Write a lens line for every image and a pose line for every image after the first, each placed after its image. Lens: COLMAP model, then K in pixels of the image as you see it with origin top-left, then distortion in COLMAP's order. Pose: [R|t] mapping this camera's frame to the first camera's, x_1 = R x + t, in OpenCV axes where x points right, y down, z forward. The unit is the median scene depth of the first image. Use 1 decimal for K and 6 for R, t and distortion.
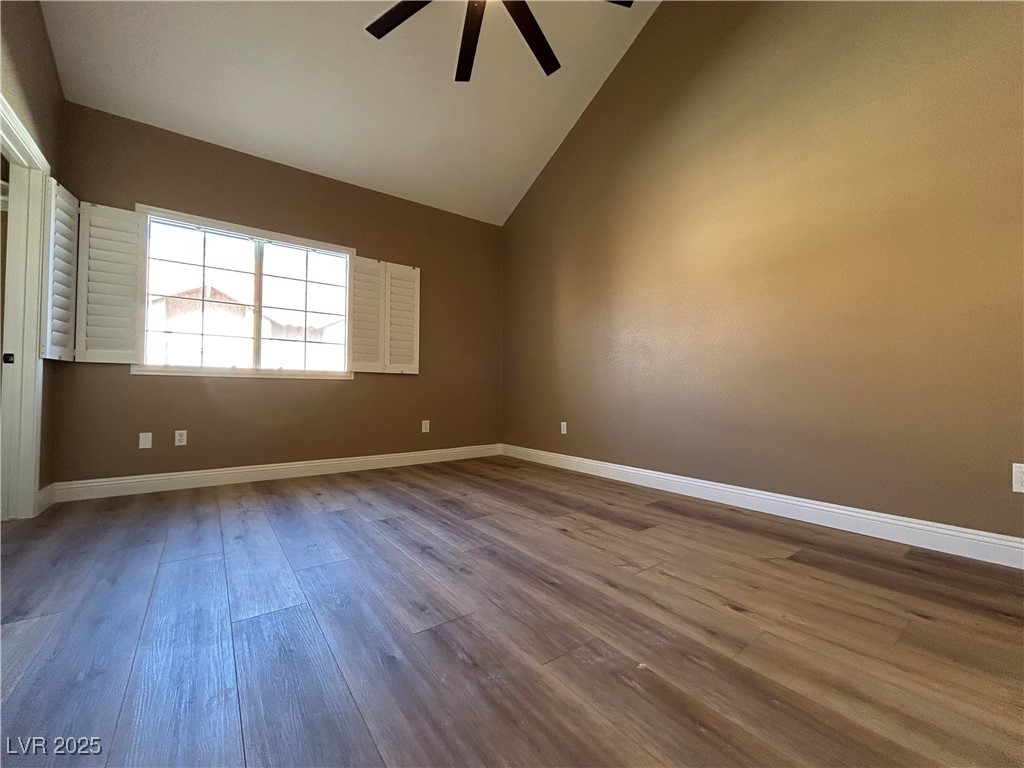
lens RADIAL K [[412.6, 0, 512.7], [0, 412.6, 382.5], [0, 0, 1]] dist [-0.000959, 0.000329]
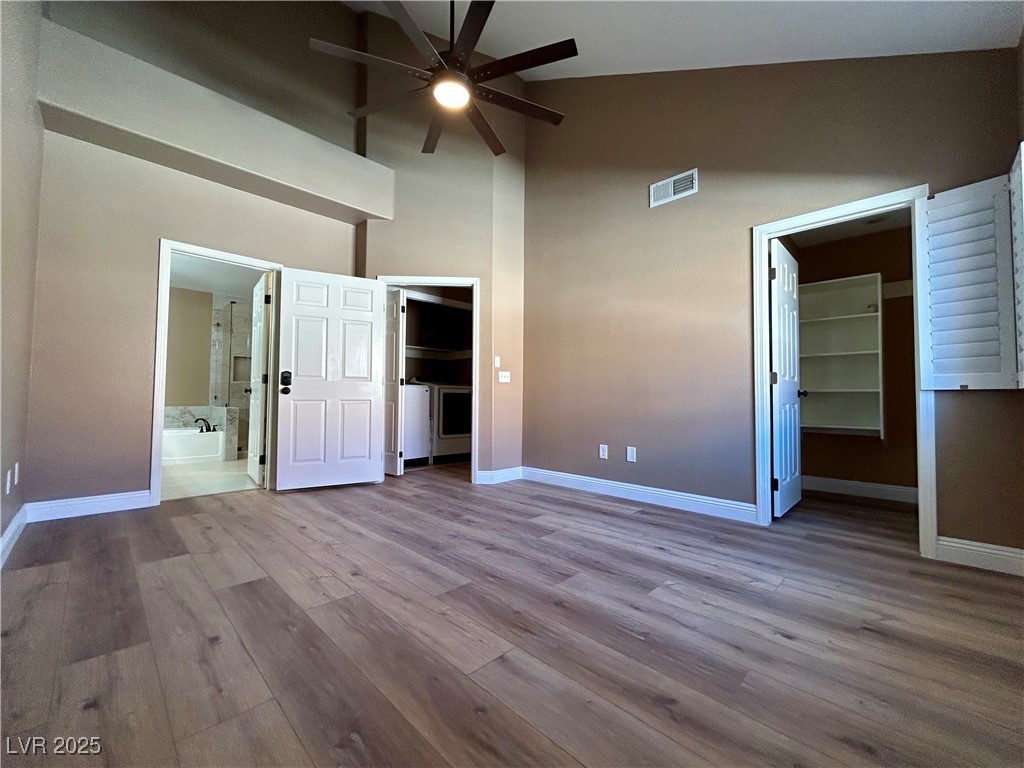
lens RADIAL K [[412.6, 0, 512.7], [0, 412.6, 382.5], [0, 0, 1]] dist [-0.000959, 0.000329]
pose [[-0.988555, -0.018651, -0.149706, -0.091027], [-0.009693, 0.998131, -0.060342, -0.011723], [0.150551, -0.058200, -0.986888, 2.442777]]
